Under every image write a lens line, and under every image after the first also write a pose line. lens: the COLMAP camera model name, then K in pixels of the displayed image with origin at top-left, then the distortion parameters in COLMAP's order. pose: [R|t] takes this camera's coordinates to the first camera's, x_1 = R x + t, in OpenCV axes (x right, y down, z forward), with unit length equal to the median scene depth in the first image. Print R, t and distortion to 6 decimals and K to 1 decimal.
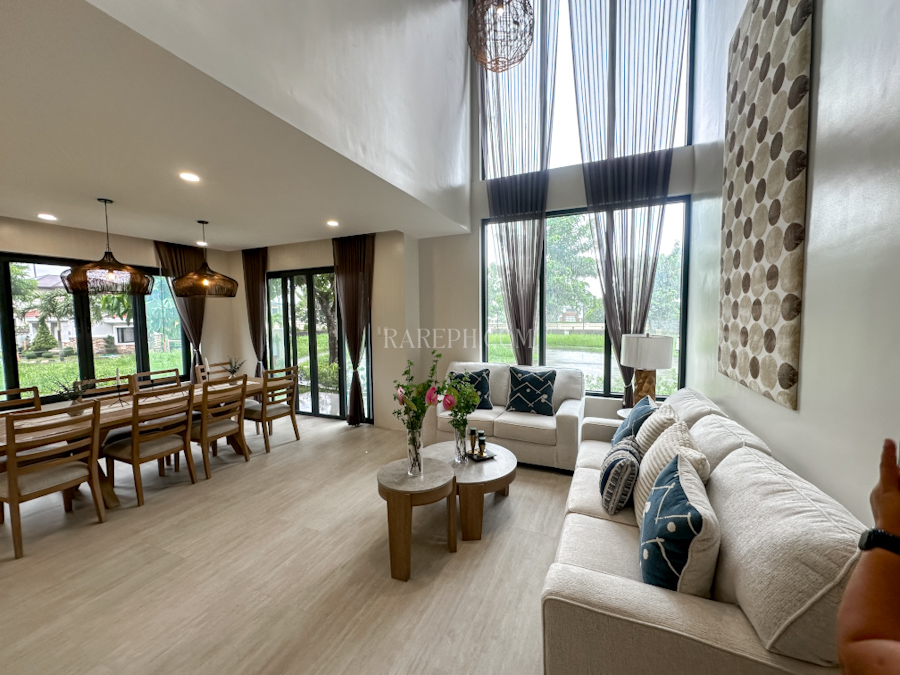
lens RADIAL K [[358.2, 0, 444.9], [0, 358.2, 336.0], [0, 0, 1]] dist [-0.003384, -0.000068]
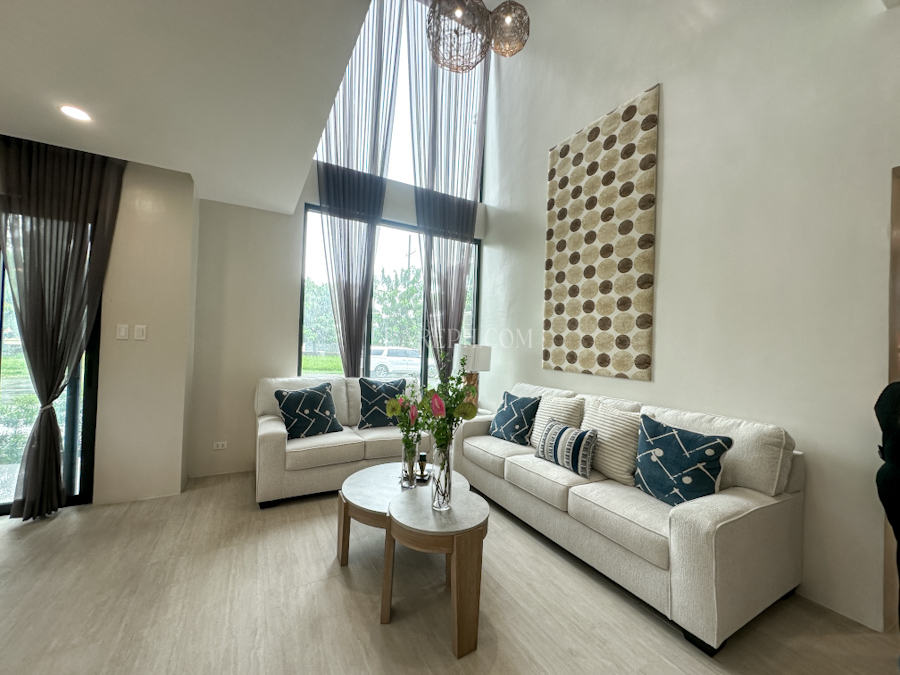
lens RADIAL K [[358.2, 0, 449.7], [0, 358.2, 337.6], [0, 0, 1]] dist [-0.003384, -0.000068]
pose [[0.598635, 0.042840, 0.799875, -0.384244], [0.004432, 0.998376, -0.056788, 0.035612], [-0.801009, 0.037540, 0.597474, 0.282689]]
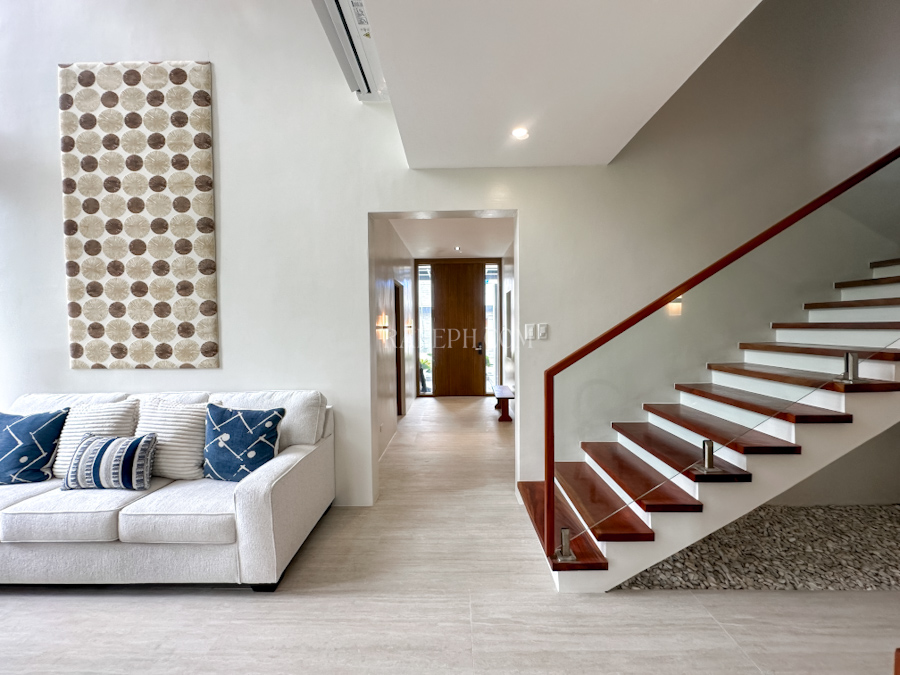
lens RADIAL K [[358.2, 0, 447.7], [0, 358.2, 338.1], [0, 0, 1]] dist [-0.003384, -0.000068]
pose [[-0.393452, -0.012852, 0.919255, -0.405924], [0.068486, 0.996714, 0.043248, 0.024770], [-0.916791, 0.079972, -0.391279, 0.249081]]
